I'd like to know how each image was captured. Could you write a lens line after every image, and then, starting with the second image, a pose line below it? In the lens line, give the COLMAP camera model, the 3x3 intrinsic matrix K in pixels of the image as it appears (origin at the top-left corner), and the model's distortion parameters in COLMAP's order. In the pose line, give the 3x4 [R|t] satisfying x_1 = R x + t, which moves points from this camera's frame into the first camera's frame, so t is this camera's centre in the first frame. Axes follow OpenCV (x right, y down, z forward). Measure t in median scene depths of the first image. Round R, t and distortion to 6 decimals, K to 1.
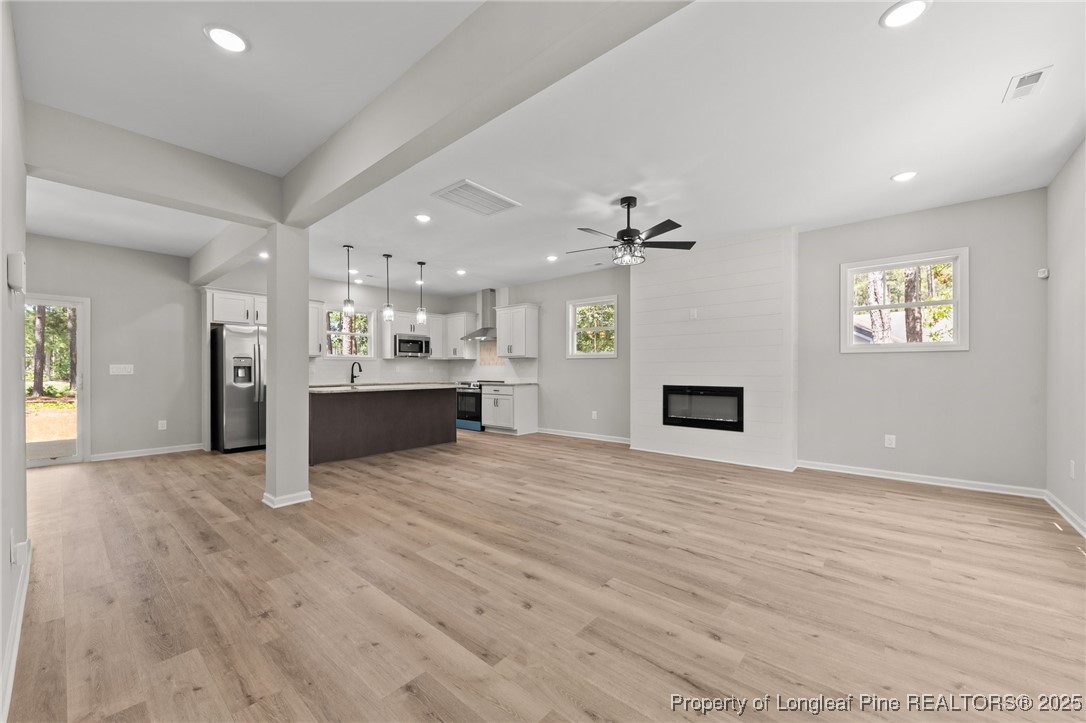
lens RADIAL K [[428.5, 0, 540.7], [0, 428.5, 370.5], [0, 0, 1]] dist [0.000333, -0.001385]
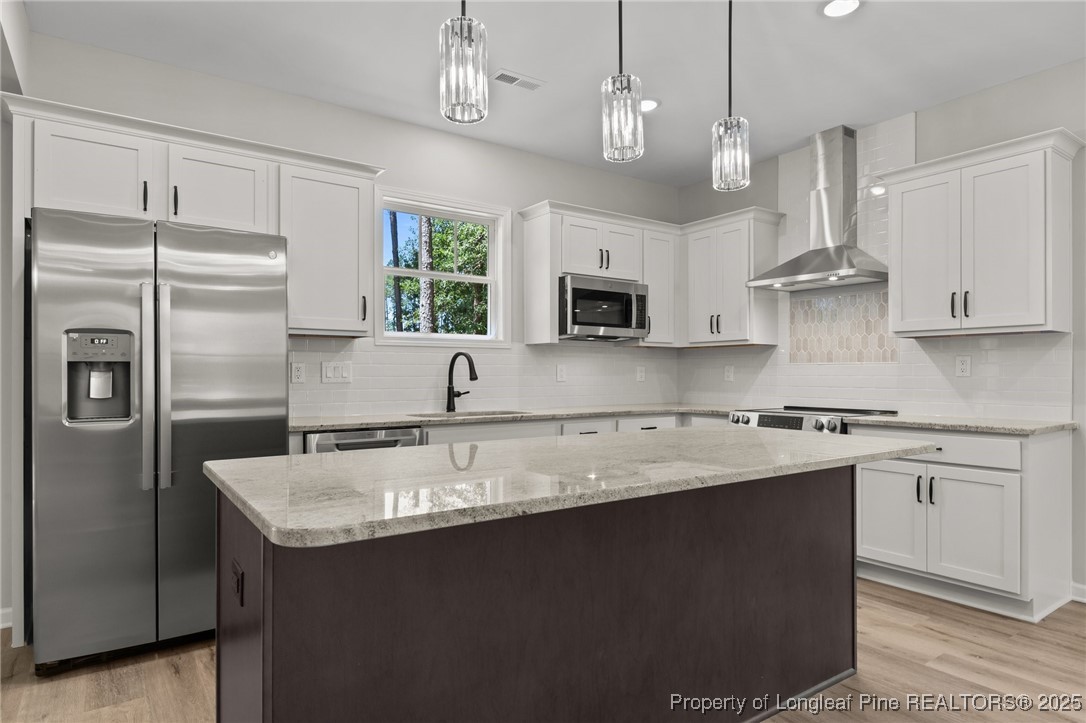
lens RADIAL K [[623.7, 0, 541.6], [0, 623.7, 368.5], [0, 0, 1]] dist [0.005415, 0.000505]
pose [[0.972121, -0.001256, -0.234475, -0.231110], [-0.001382, 0.999938, -0.011084, -0.000895], [0.234474, 0.011099, 0.972059, 0.485289]]
